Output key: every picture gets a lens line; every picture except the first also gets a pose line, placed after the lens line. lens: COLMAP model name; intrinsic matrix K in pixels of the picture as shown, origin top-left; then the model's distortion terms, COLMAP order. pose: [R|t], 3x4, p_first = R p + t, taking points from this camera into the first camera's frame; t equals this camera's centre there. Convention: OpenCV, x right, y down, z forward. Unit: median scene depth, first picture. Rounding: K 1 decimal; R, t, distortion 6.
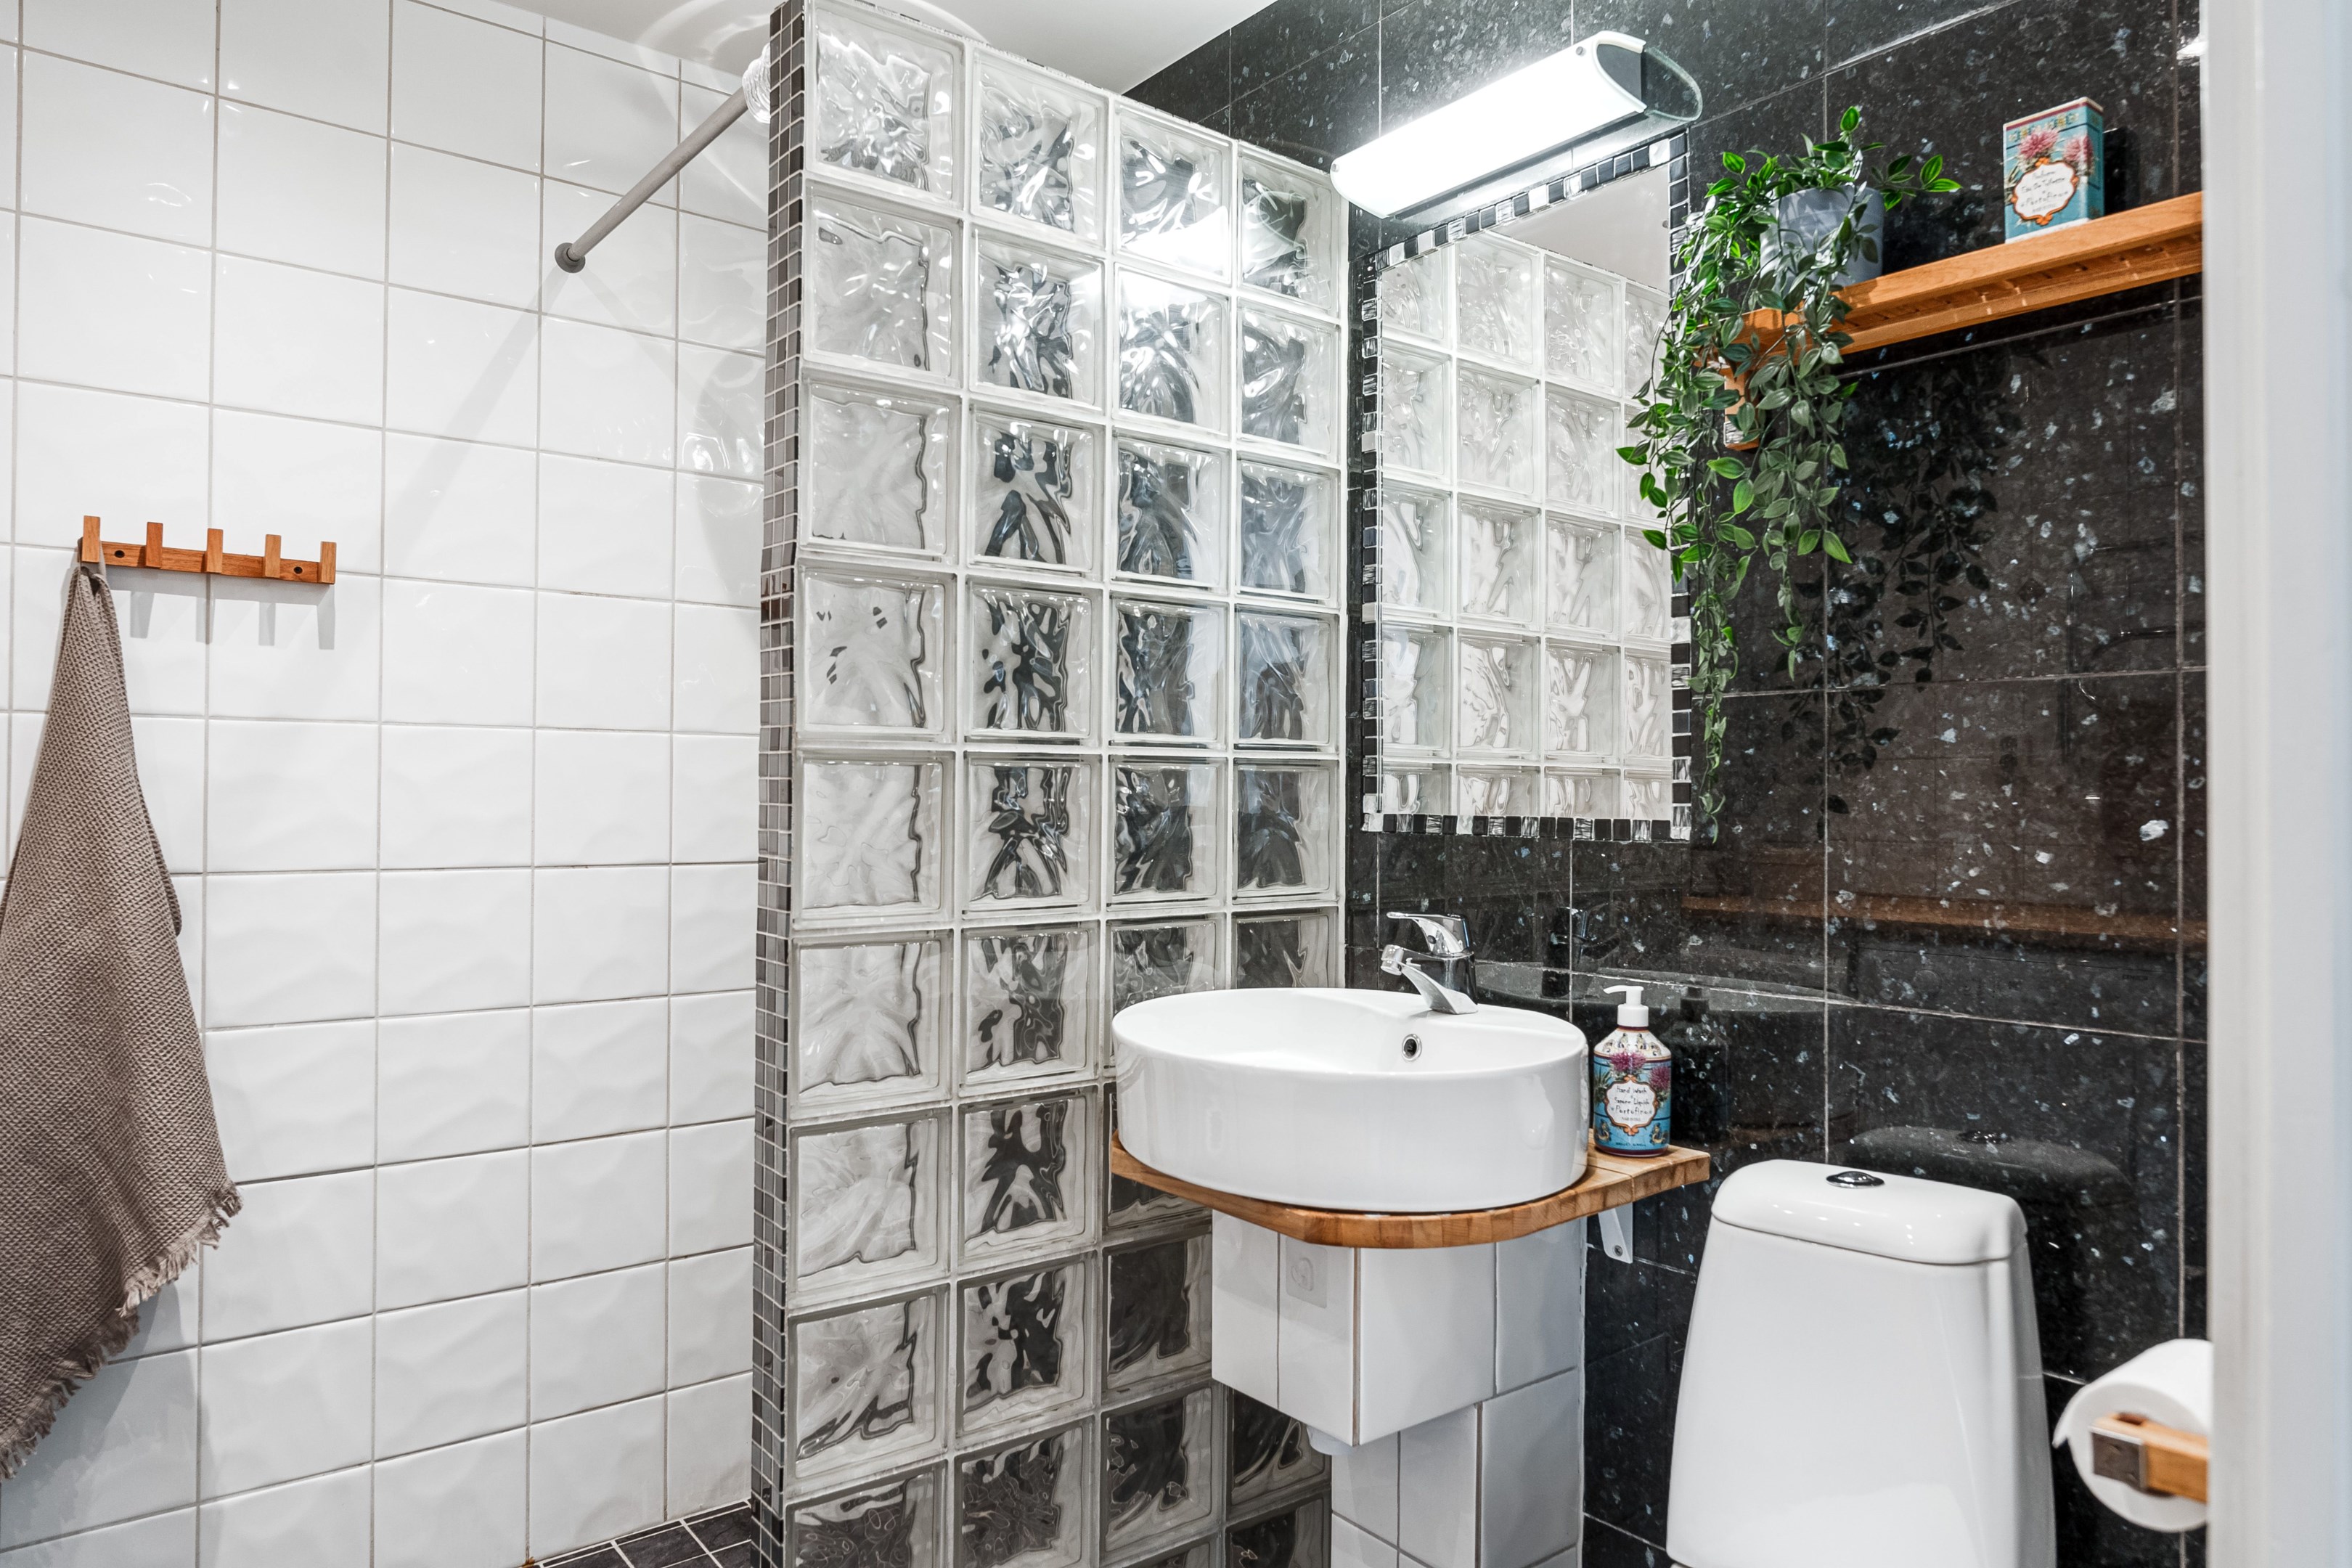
lens RADIAL K [[1535.9, 0, 1174.9], [0, 1535.9, 782.3], [0, 0, 1]] dist [0.000318, 0.003843]
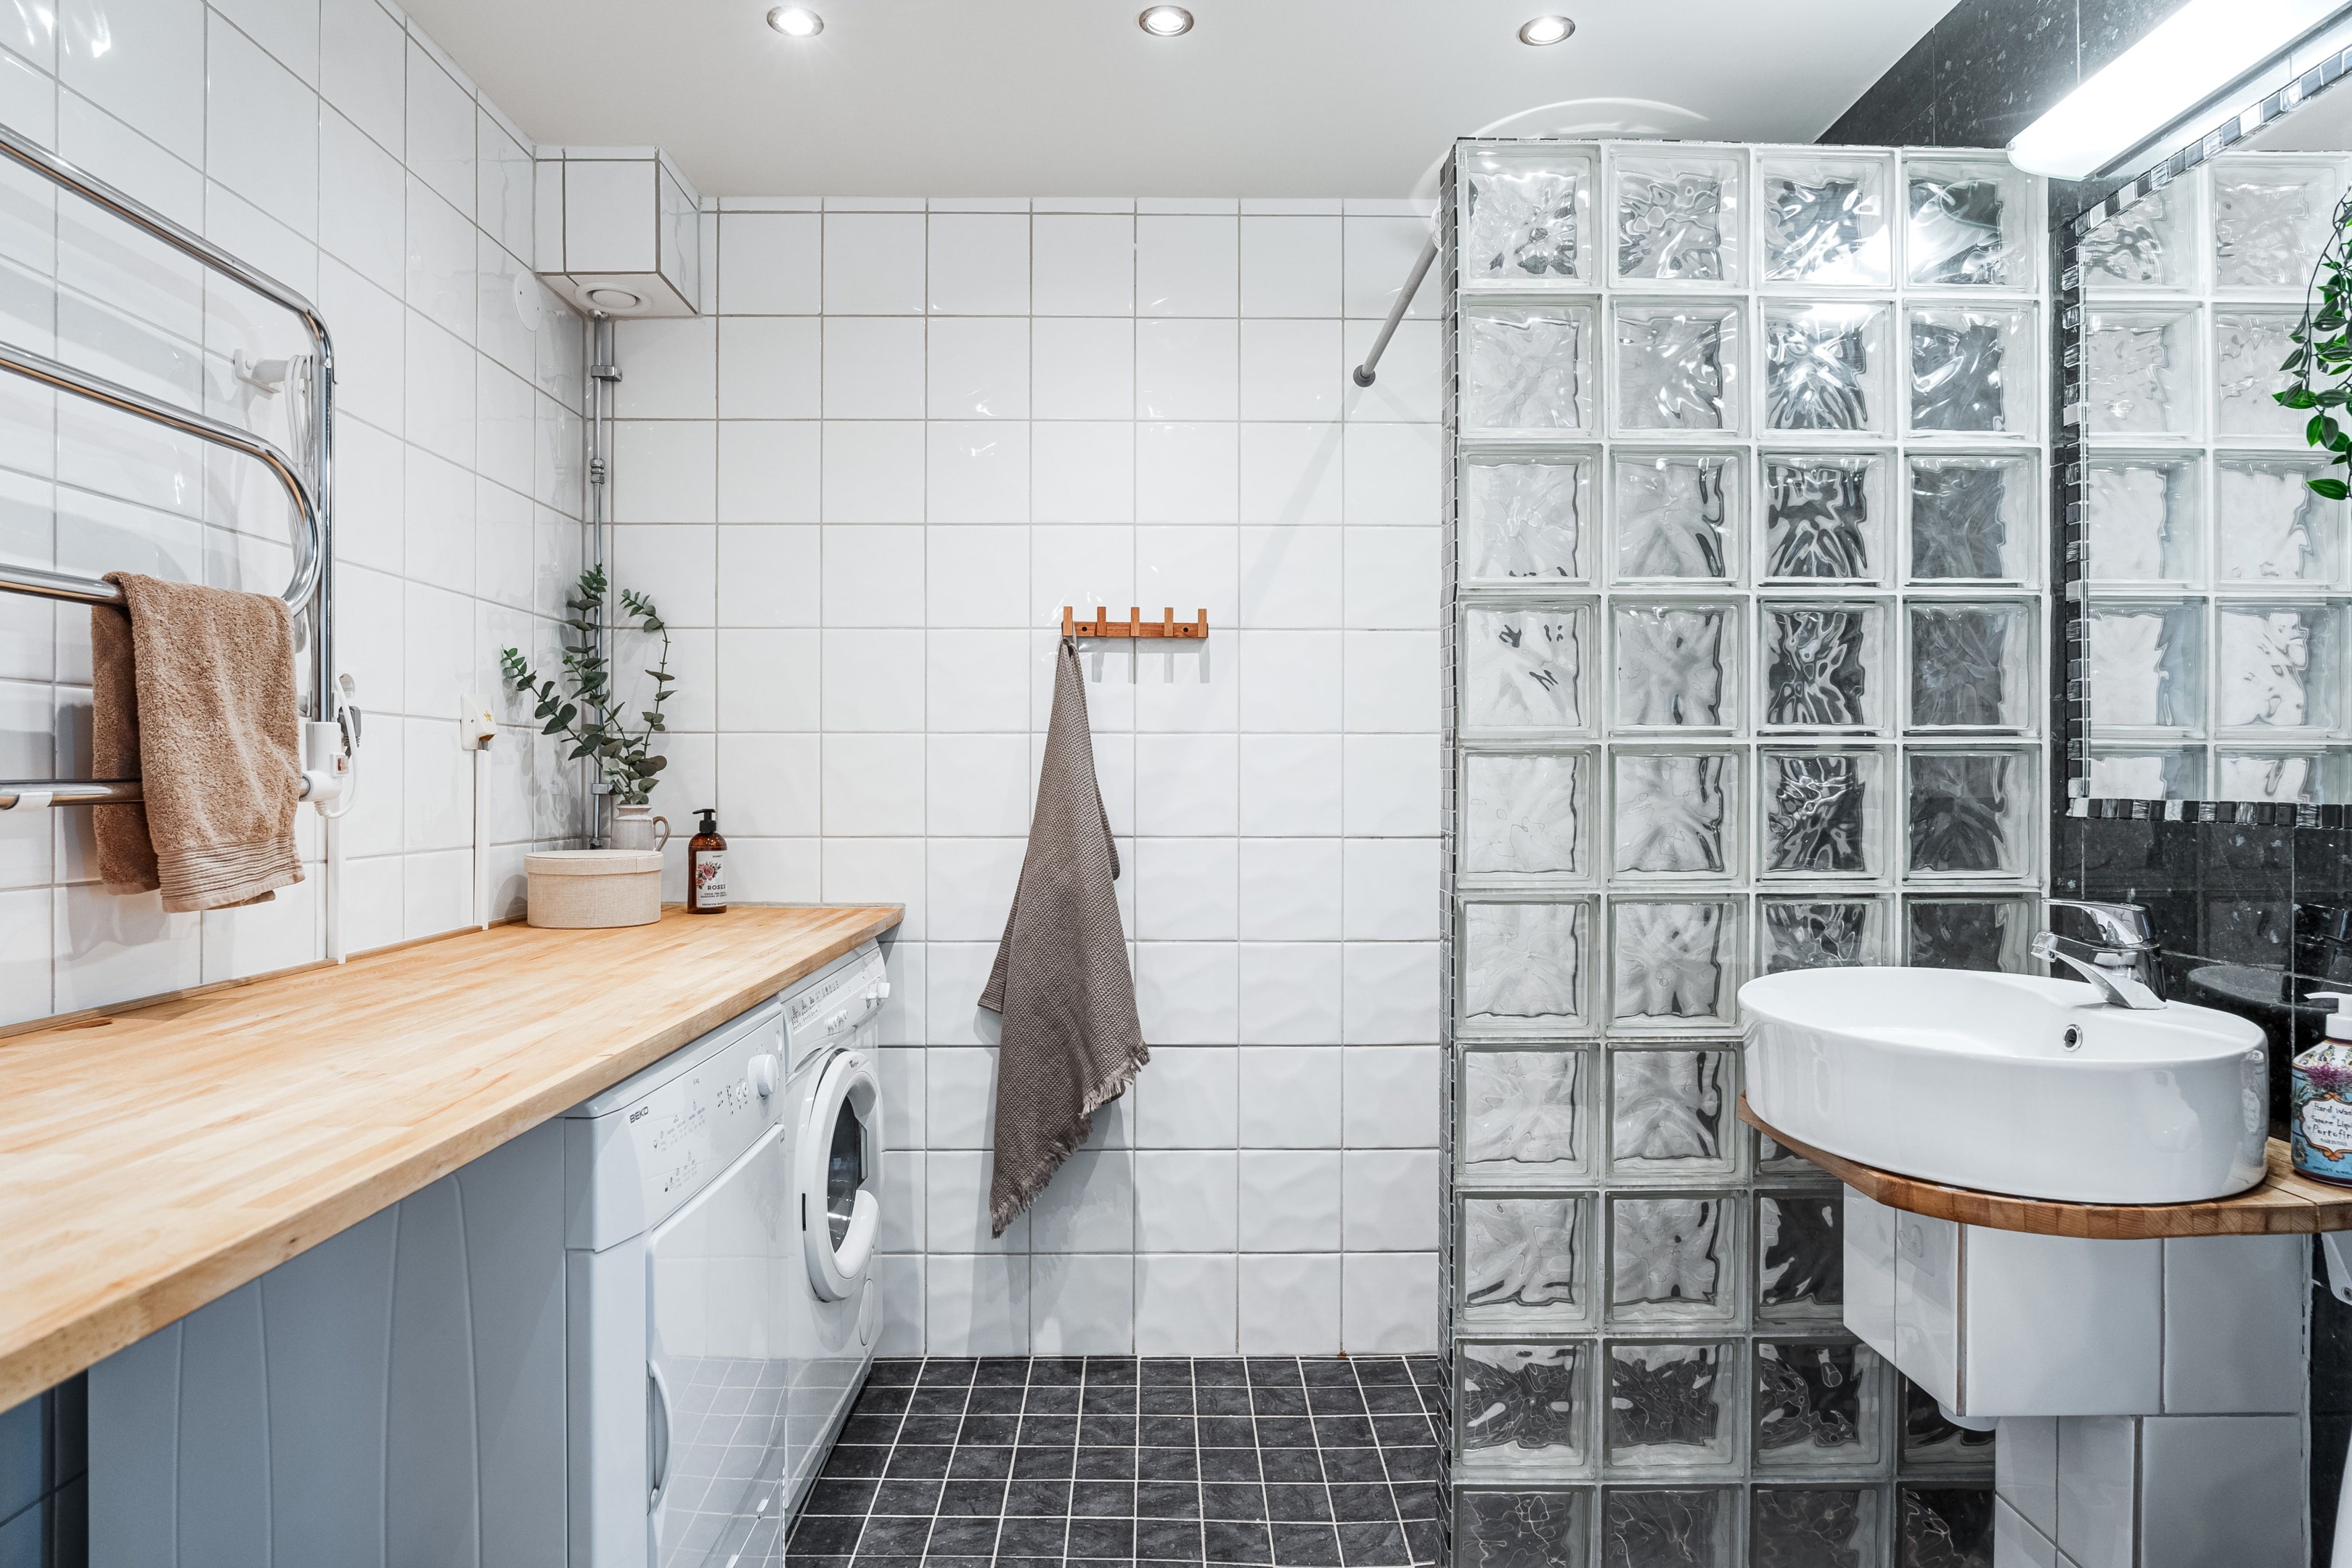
lens RADIAL K [[1340.6, 0, 1176.7], [0, 1340.6, 782.8], [0, 0, 1]] dist [-0.000644, 0.006313]
pose [[0.796497, -0.005127, -0.604621, 0.204636], [0.009903, 0.999941, 0.004566, 0.001071], [0.604562, -0.009624, 0.796500, -0.019818]]
